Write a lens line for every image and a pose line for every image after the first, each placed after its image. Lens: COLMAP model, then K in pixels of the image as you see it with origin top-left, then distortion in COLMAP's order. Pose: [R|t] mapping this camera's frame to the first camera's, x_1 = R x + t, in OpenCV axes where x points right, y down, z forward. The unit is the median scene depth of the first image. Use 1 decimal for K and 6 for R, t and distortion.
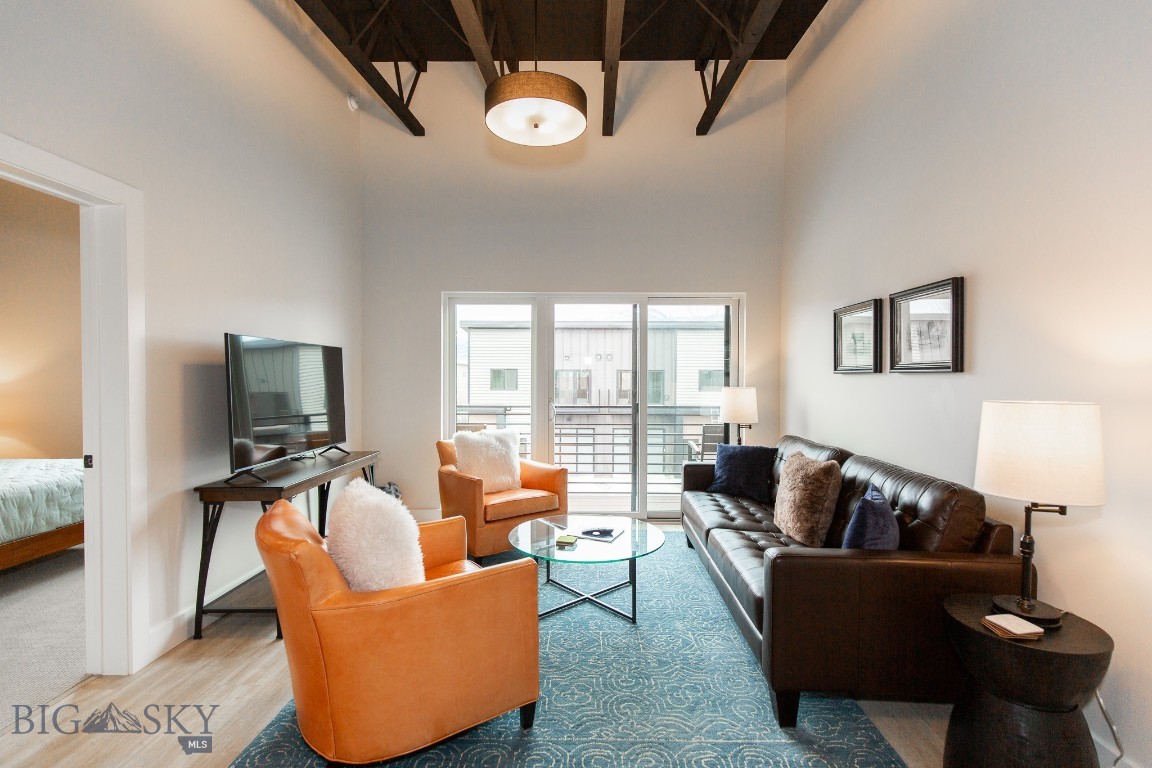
lens RADIAL K [[522.3, 0, 580.9], [0, 522.3, 382.9], [0, 0, 1]] dist [0.010531, -0.000212]
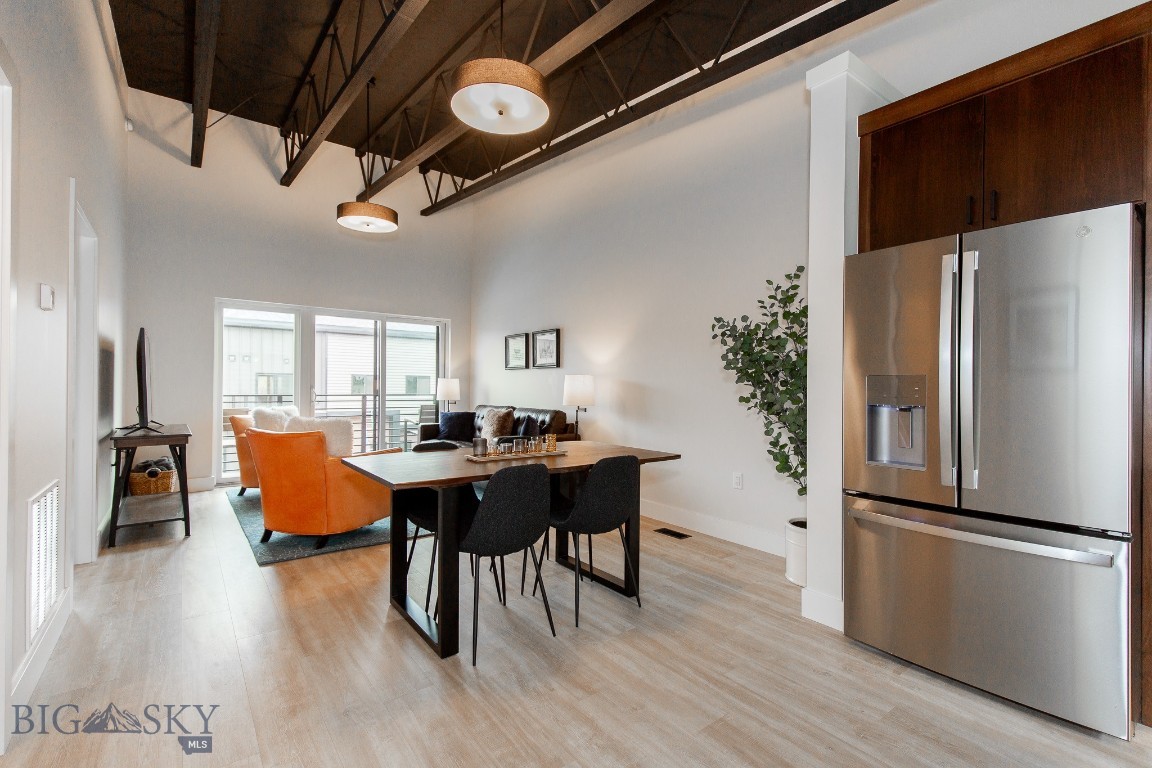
lens RADIAL K [[519.6, 0, 576.0], [0, 519.6, 384.0], [0, 0, 1]] dist [0.008637, -0.000197]
pose [[0.791006, 0.007171, 0.611766, -0.471430], [-0.000740, 0.999942, -0.010764, 0.055400], [-0.611808, 0.008062, 0.790965, -0.653232]]
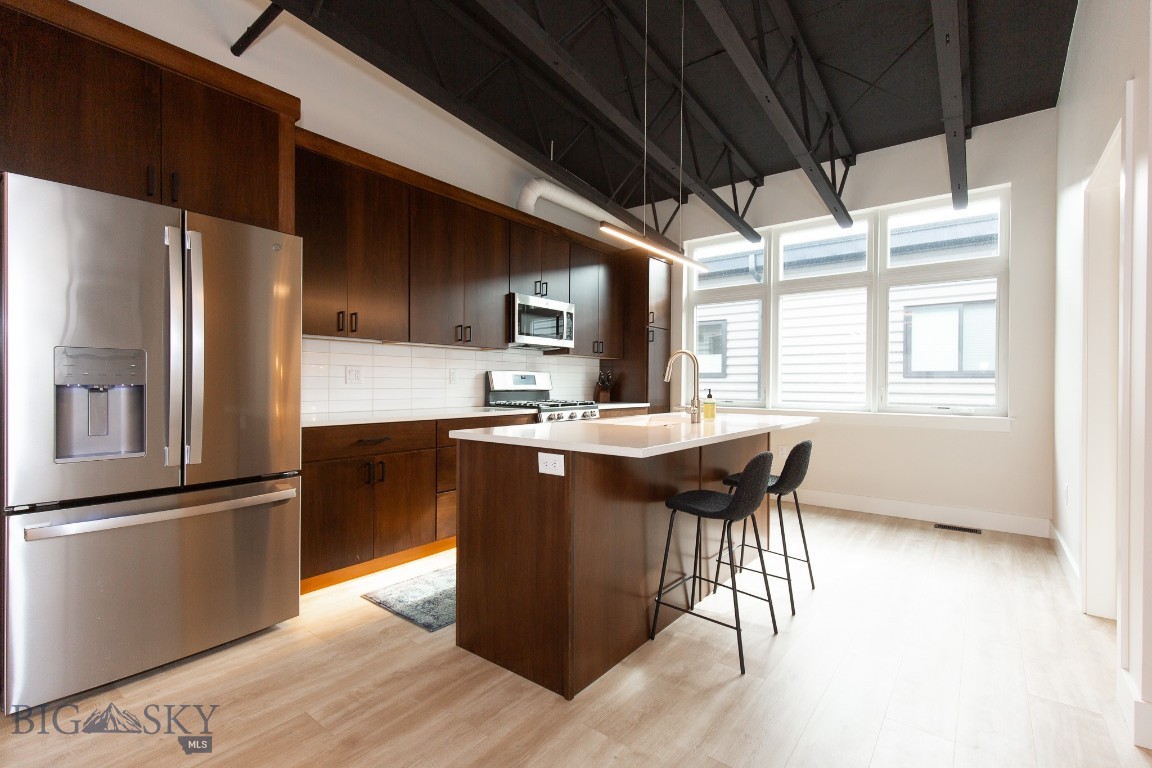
lens RADIAL K [[519.6, 0, 576.0], [0, 519.6, 384.0], [0, 0, 1]] dist [0.008637, -0.000197]
pose [[-0.792600, -0.001869, 0.609740, -0.508052], [0.002706, 0.999975, 0.006582, 0.154357], [-0.609736, 0.006867, -0.792574, 1.786285]]
